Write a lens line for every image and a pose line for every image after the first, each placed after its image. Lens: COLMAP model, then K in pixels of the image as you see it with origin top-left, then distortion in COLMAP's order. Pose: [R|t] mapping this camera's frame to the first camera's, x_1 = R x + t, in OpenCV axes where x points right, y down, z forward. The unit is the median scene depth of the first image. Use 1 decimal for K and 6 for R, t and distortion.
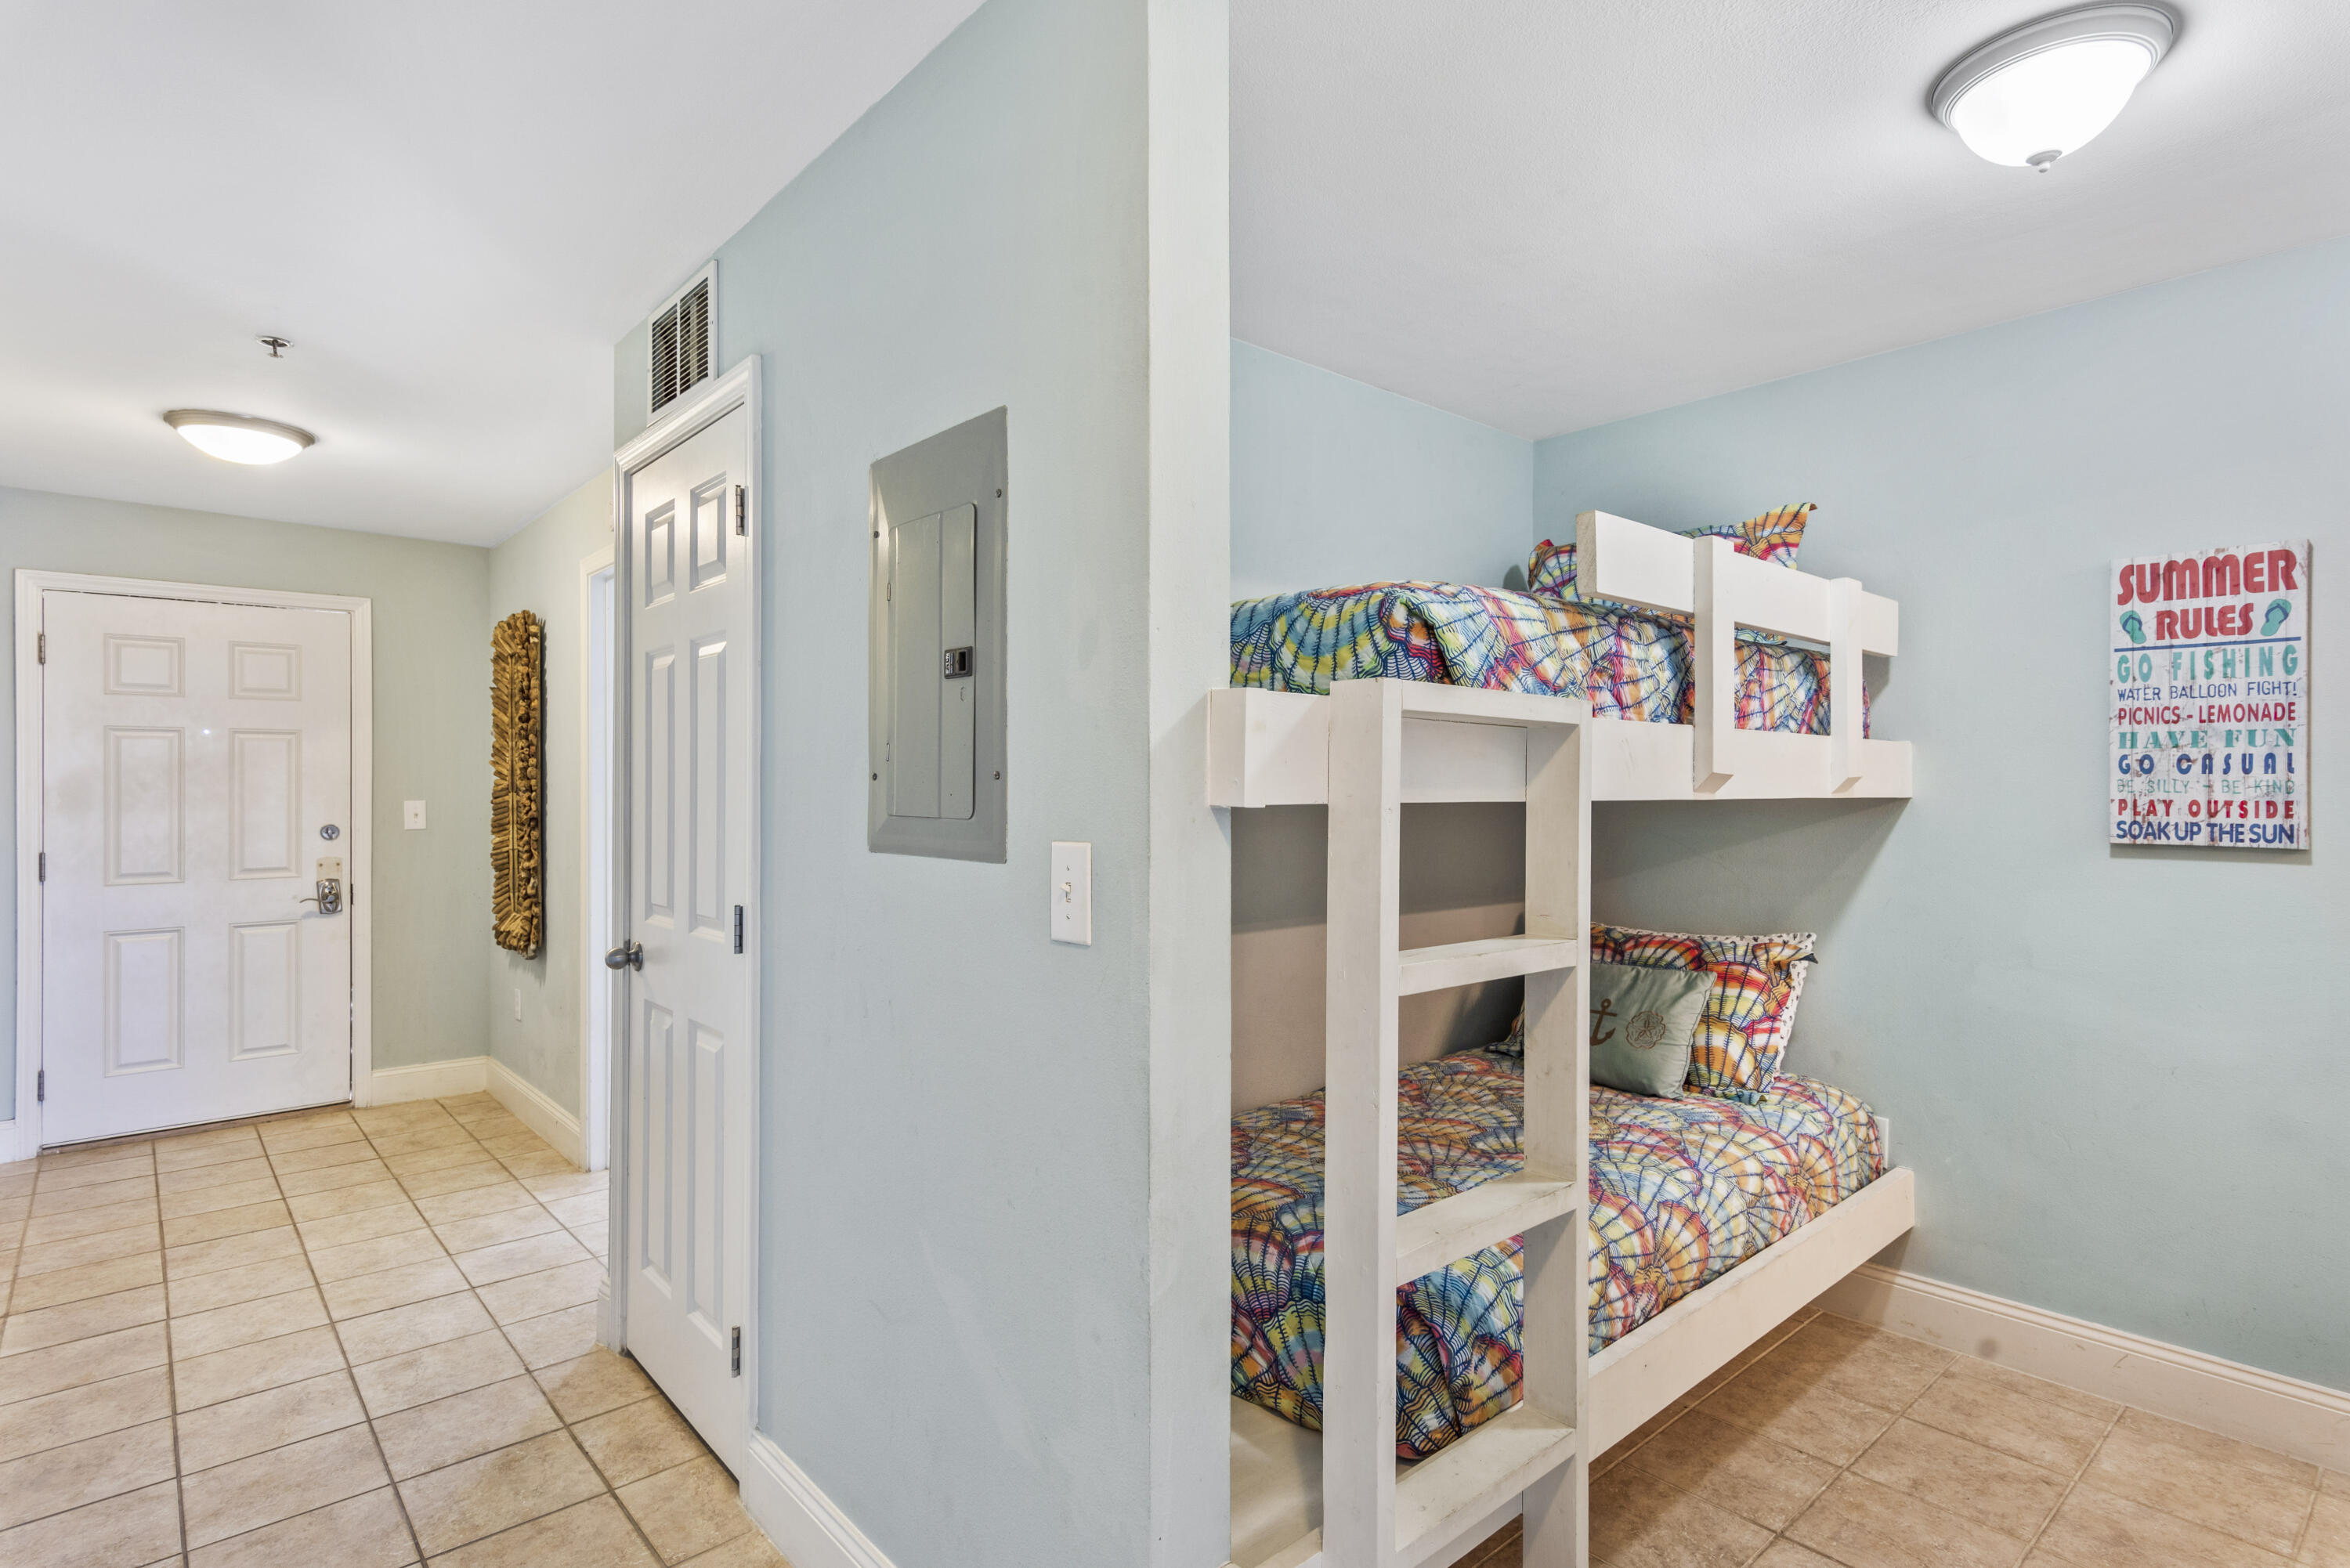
lens RADIAL K [[1165.7, 0, 1176.7], [0, 1165.7, 786.4], [0, 0, 1]] dist [0.007455, 0.000315]
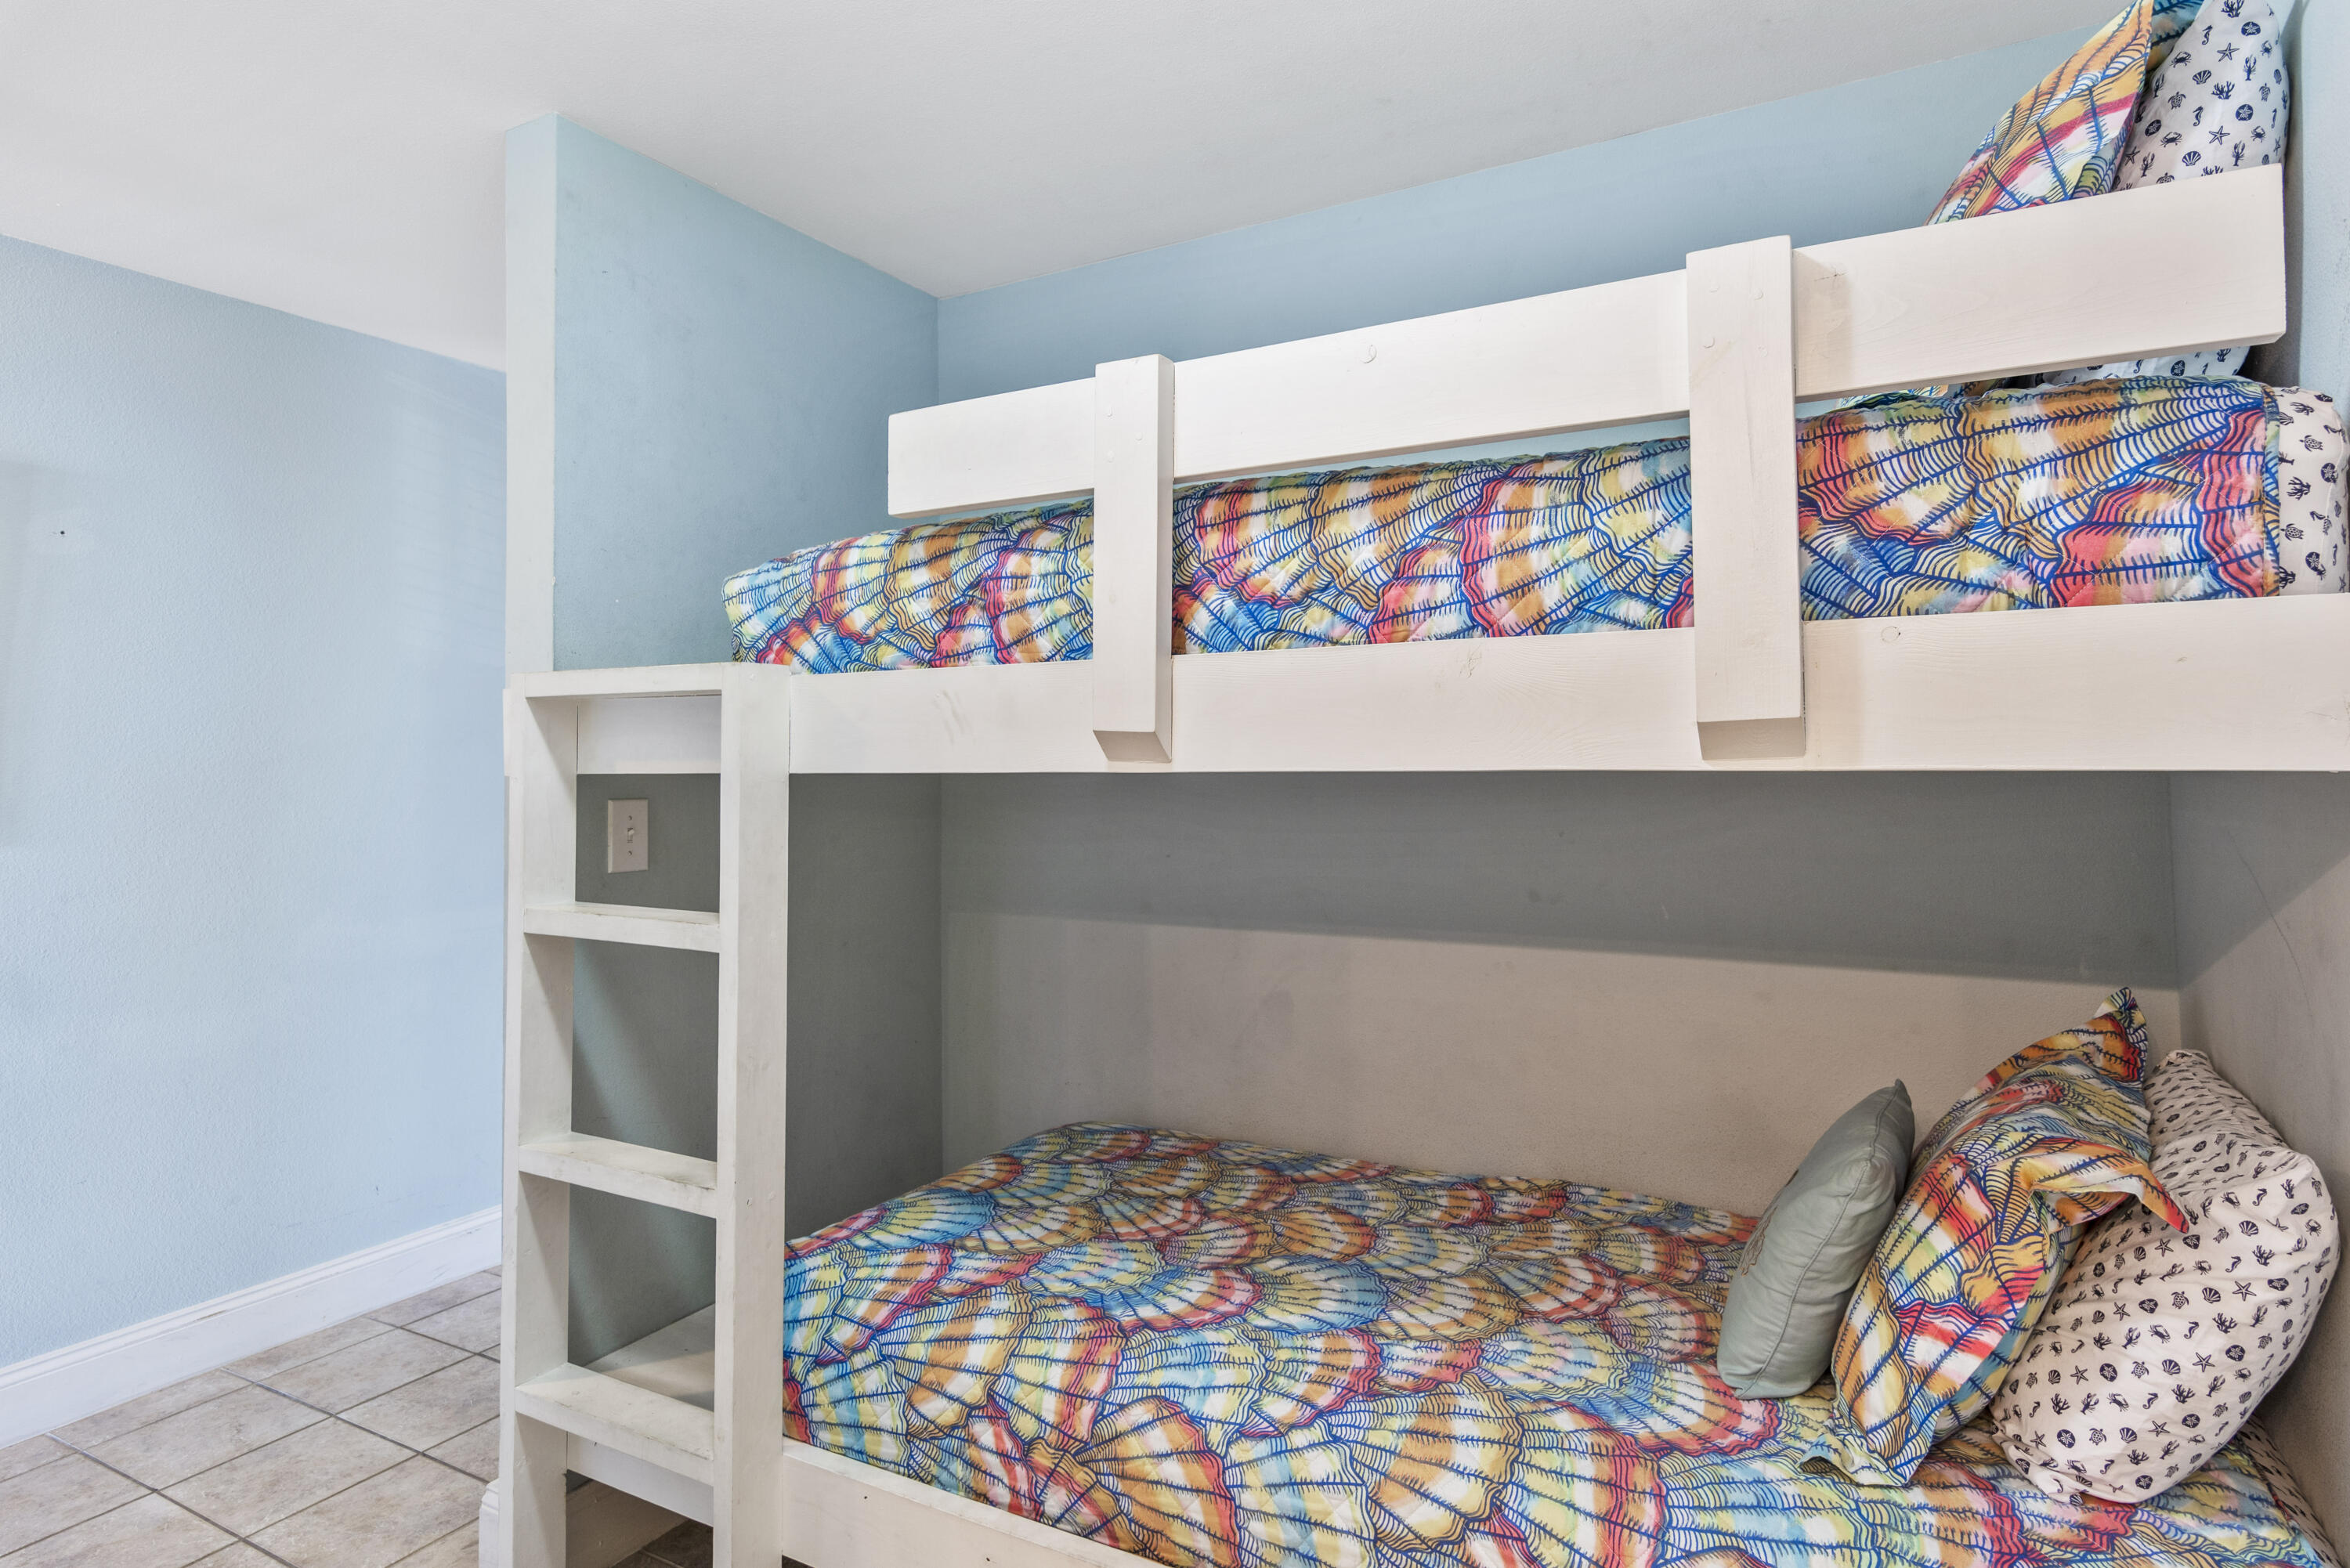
lens RADIAL K [[1239.4, 0, 1193.9], [0, 1239.4, 727.3], [0, 0, 1]] dist [0.001837, 0.001349]
pose [[0.355558, -0.030441, -0.934158, 0.964480], [0.006329, 0.999525, -0.030162, 0.006514], [0.934633, 0.004812, 0.355582, 0.694936]]
